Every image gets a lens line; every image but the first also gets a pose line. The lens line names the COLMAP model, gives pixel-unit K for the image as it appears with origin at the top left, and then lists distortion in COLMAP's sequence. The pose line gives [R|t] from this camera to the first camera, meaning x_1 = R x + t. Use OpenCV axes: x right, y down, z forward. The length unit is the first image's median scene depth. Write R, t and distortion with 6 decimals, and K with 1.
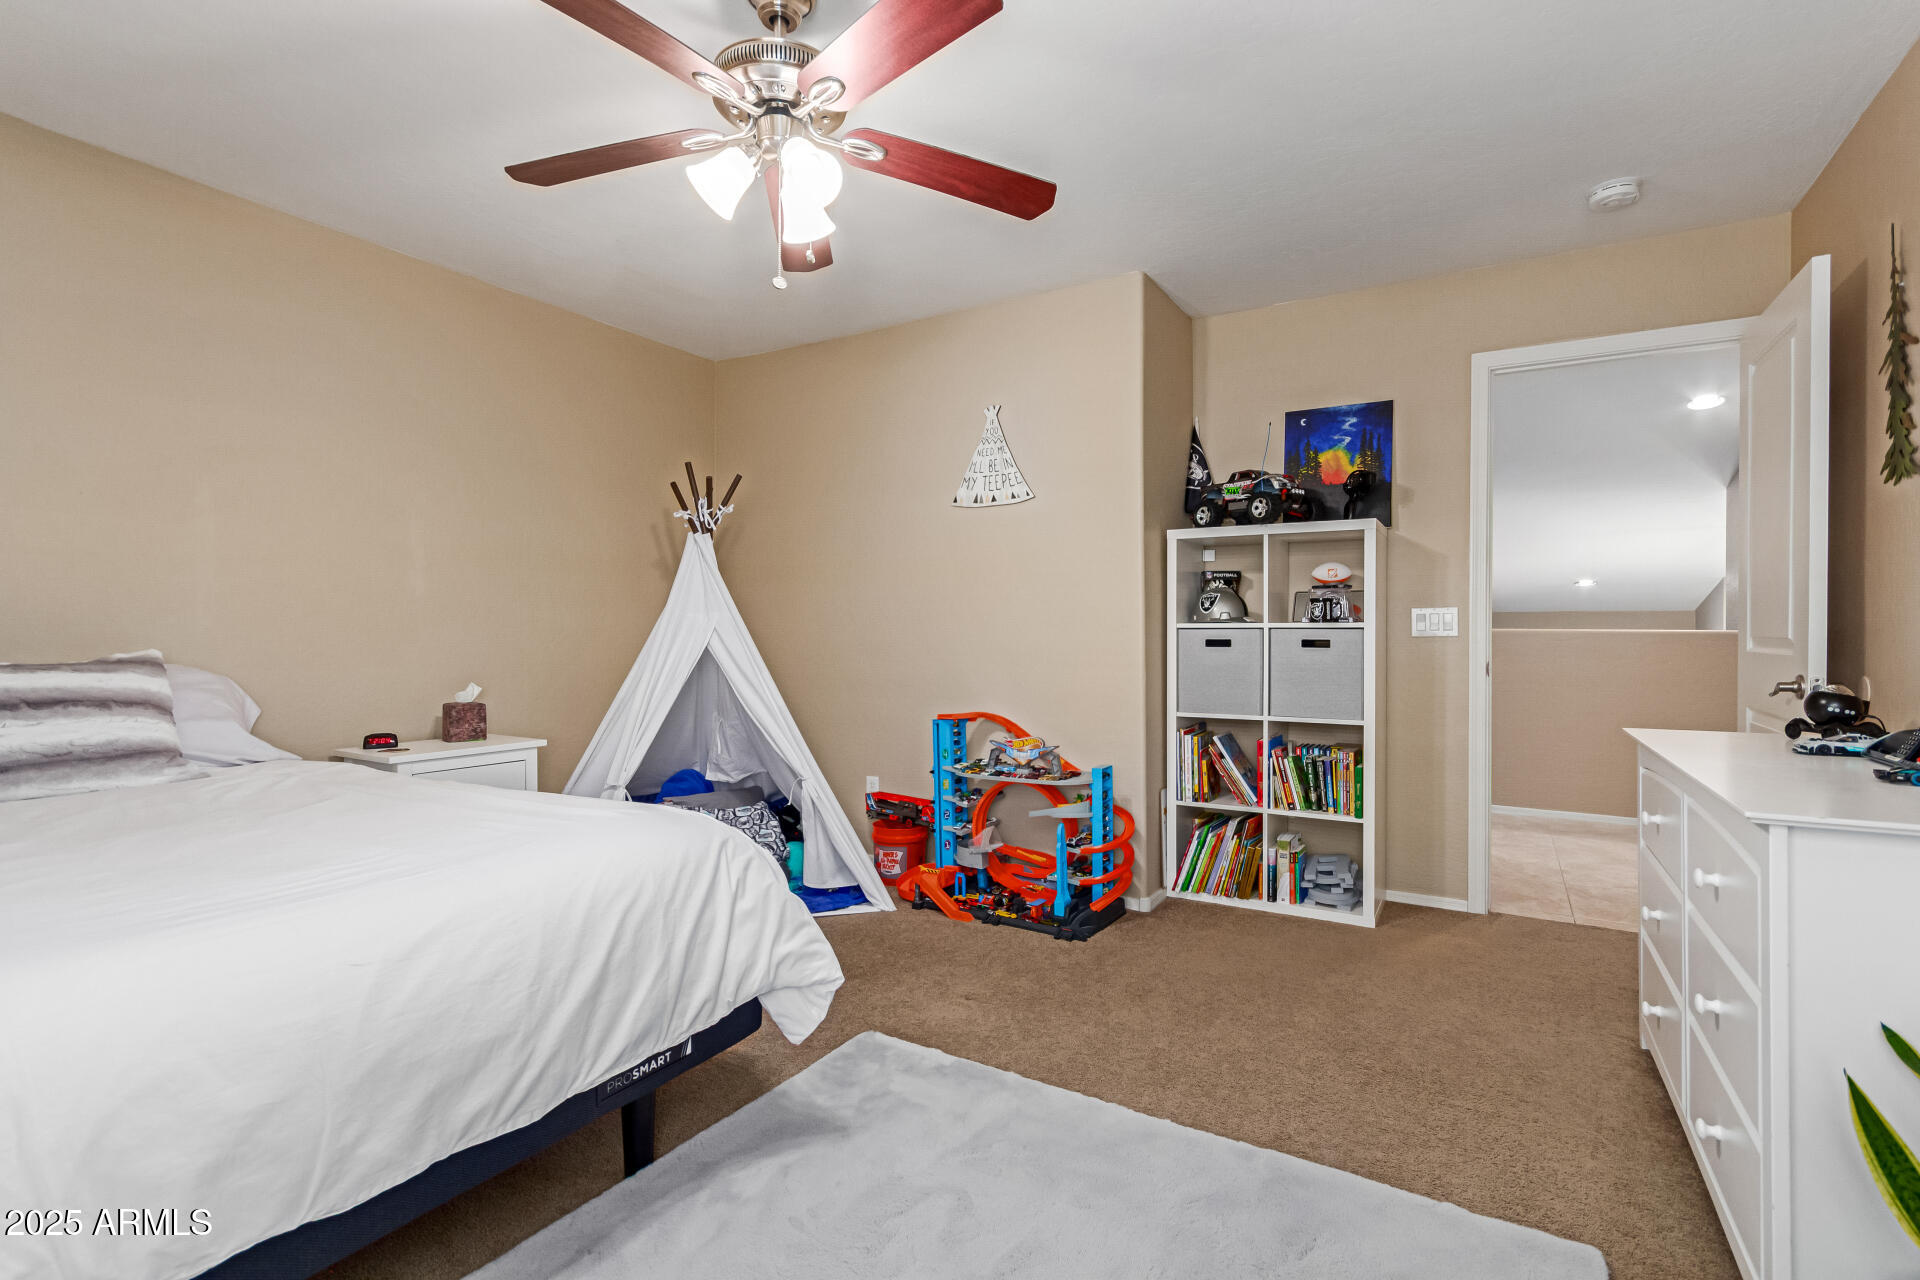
lens RADIAL K [[890.0, 0, 963.3], [0, 890.0, 634.5], [0, 0, 1]] dist [0.007499, -0.001877]
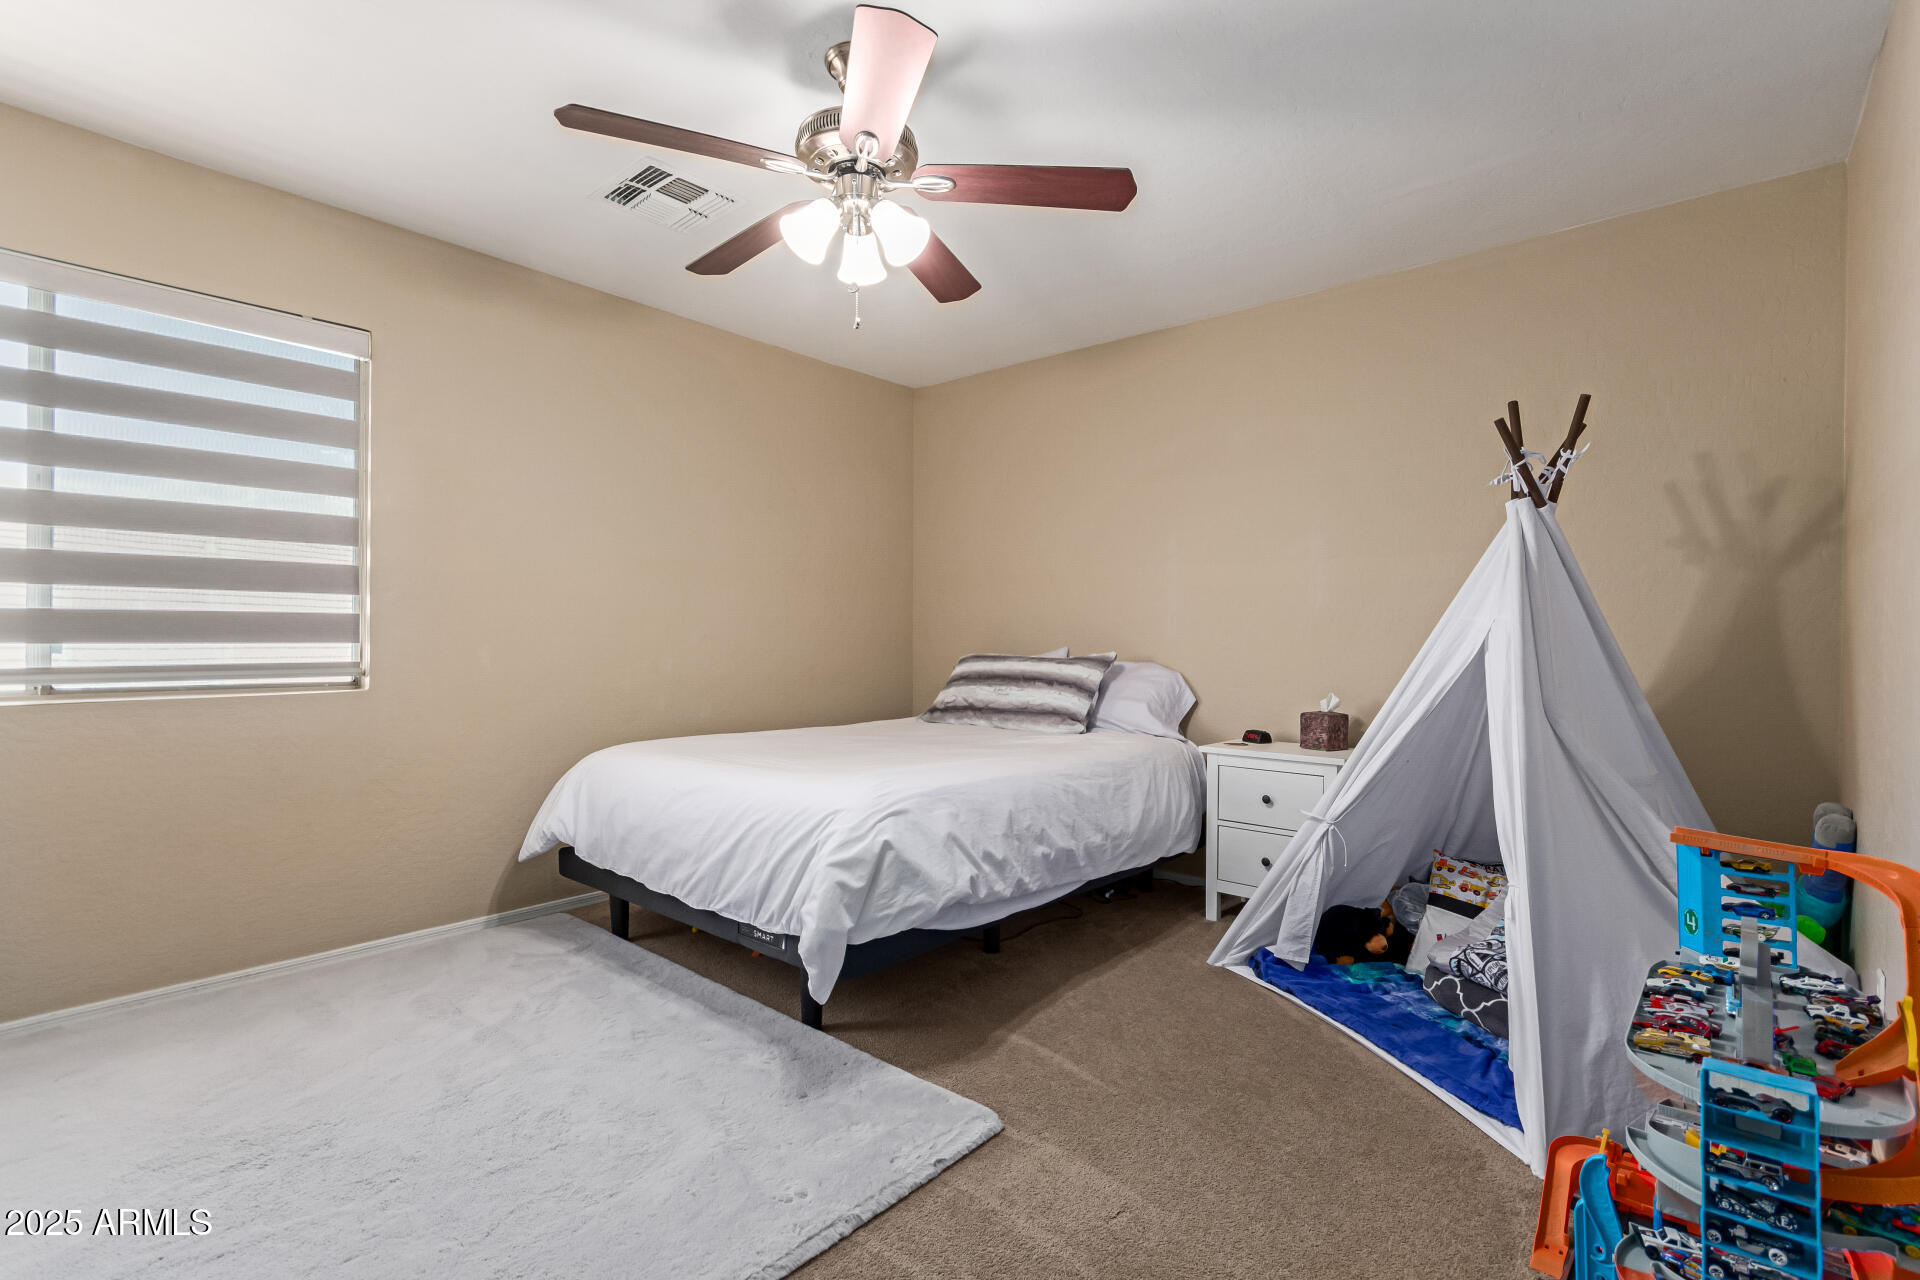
lens RADIAL K [[890.0, 0, 963.1], [0, 890.0, 634.0], [0, 0, 1]] dist [0.007499, -0.001877]
pose [[-0.167128, -0.009238, -0.985892, 0.837582], [-0.008720, 0.999931, -0.007892, -0.000706], [0.985897, 0.007278, -0.167197, 1.265000]]
